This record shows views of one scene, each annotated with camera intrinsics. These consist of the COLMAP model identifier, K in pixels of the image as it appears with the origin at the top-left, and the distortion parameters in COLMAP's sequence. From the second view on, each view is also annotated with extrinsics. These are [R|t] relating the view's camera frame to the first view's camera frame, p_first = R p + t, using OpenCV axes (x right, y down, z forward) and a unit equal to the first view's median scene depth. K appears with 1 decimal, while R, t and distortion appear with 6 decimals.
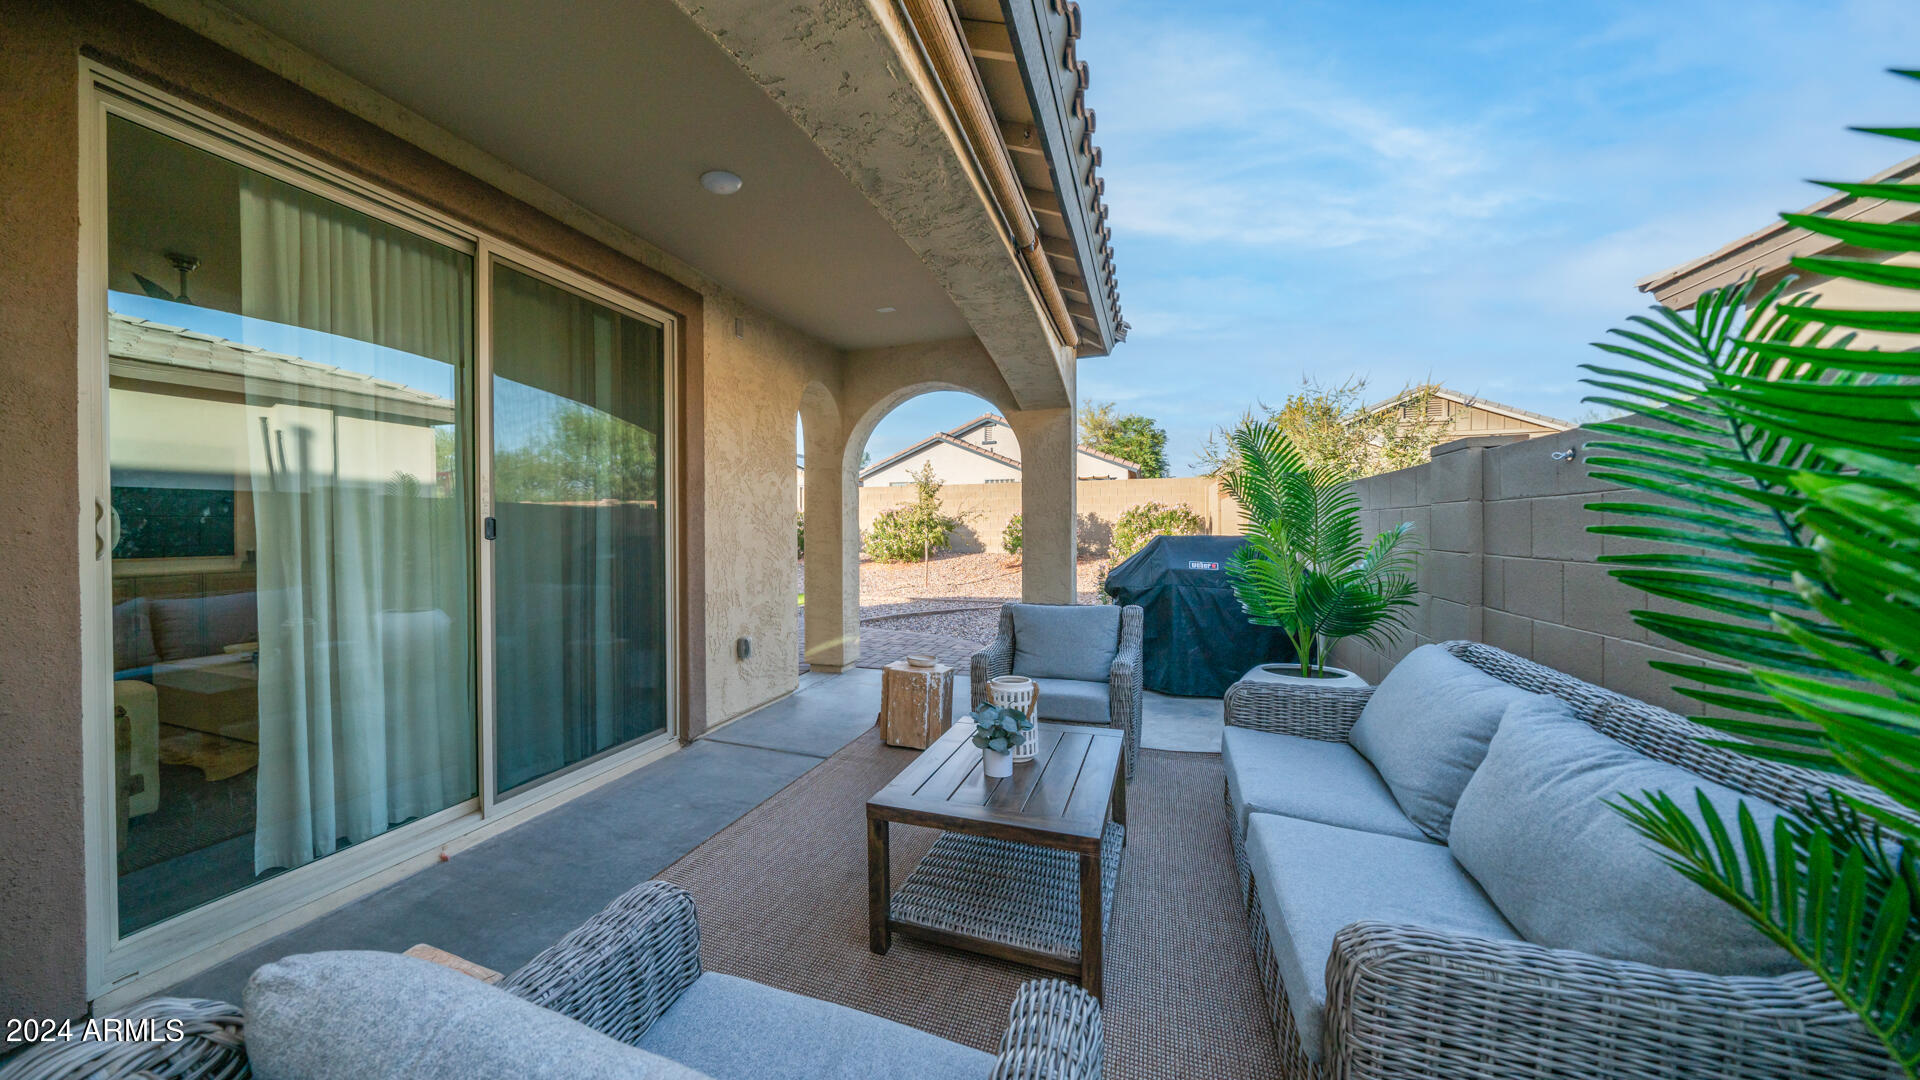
lens RADIAL K [[667.6, 0, 950.0], [0, 667.6, 550.2], [0, 0, 1]] dist [-0.000348, -0.000017]
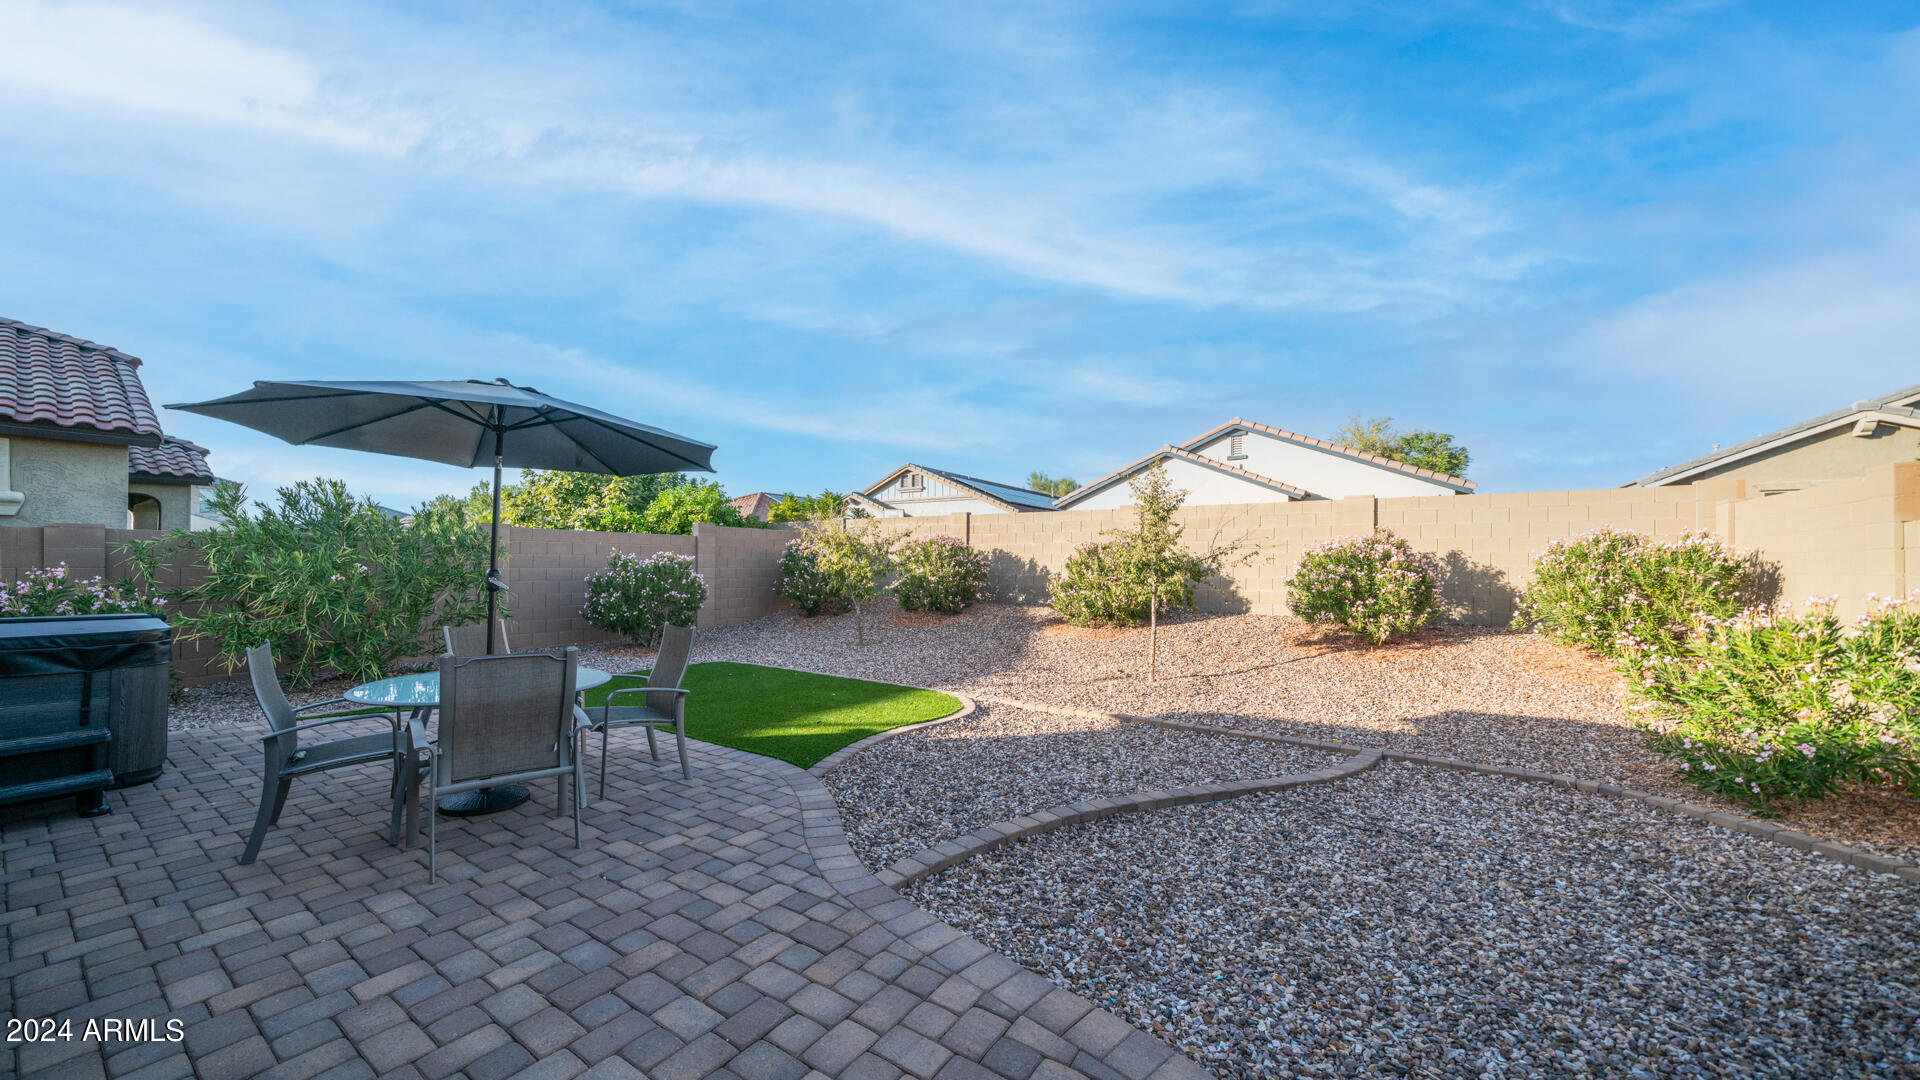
lens RADIAL K [[667.6, 0, 950.0], [0, 667.6, 550.2], [0, 0, 1]] dist [-0.000348, -0.000017]
pose [[0.948765, 0.009567, -0.315837, -0.017927], [-0.027307, 0.998285, -0.051791, -0.017329], [0.314799, 0.057762, 0.947399, 0.352766]]
